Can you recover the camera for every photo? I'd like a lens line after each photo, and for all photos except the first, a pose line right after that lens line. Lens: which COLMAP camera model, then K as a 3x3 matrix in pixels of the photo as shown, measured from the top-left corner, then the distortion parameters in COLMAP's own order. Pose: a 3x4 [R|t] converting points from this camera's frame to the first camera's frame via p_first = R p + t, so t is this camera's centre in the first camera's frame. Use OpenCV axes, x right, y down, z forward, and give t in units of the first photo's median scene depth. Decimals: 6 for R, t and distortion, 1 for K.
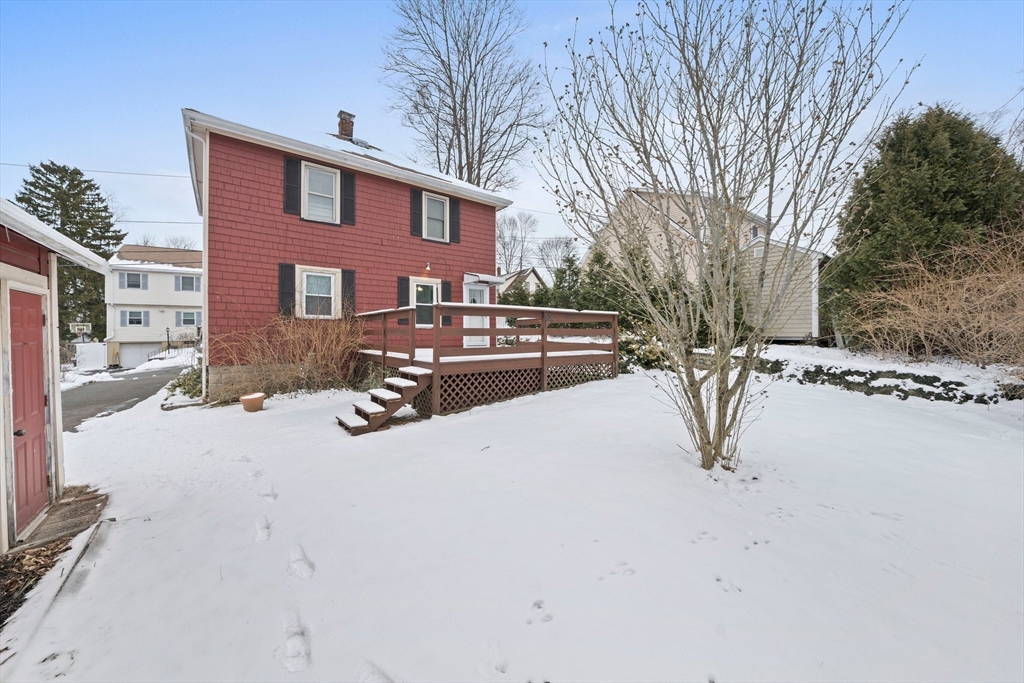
lens RADIAL K [[348.2, 0, 520.2], [0, 348.2, 329.8], [0, 0, 1]] dist [-0.002059, -0.000160]
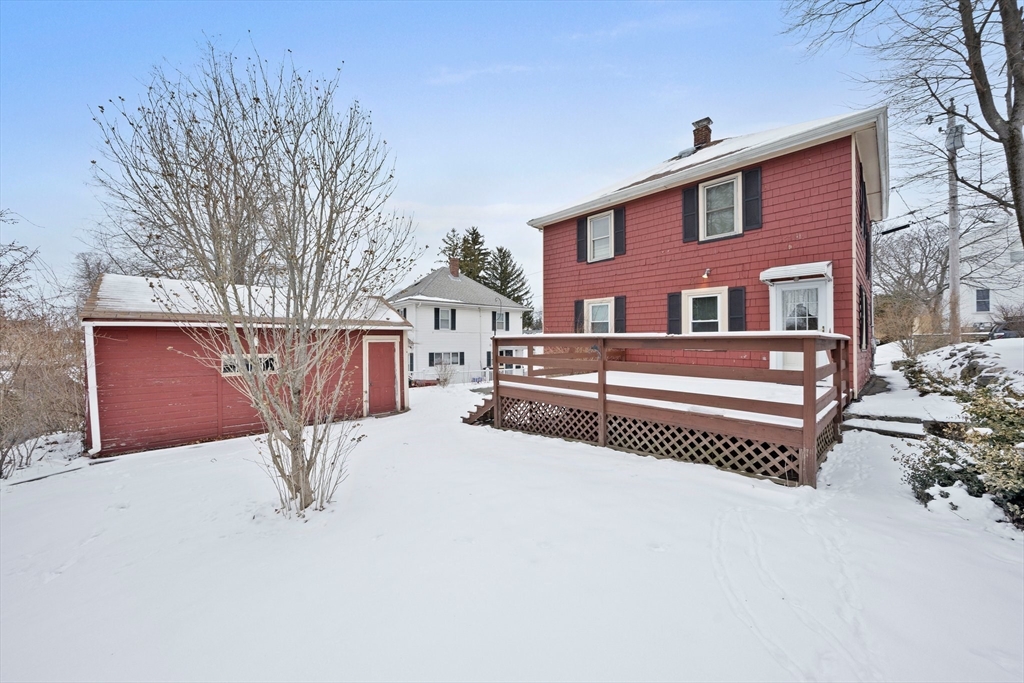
lens RADIAL K [[345.1, 0, 512.0], [0, 345.1, 341.5], [0, 0, 1]] dist [-0.000141, -0.000065]
pose [[0.133399, -0.001066, -0.991062, 0.526725], [0.000363, 0.999999, -0.001027, -0.027491], [0.991062, -0.000223, 0.133400, 0.502928]]
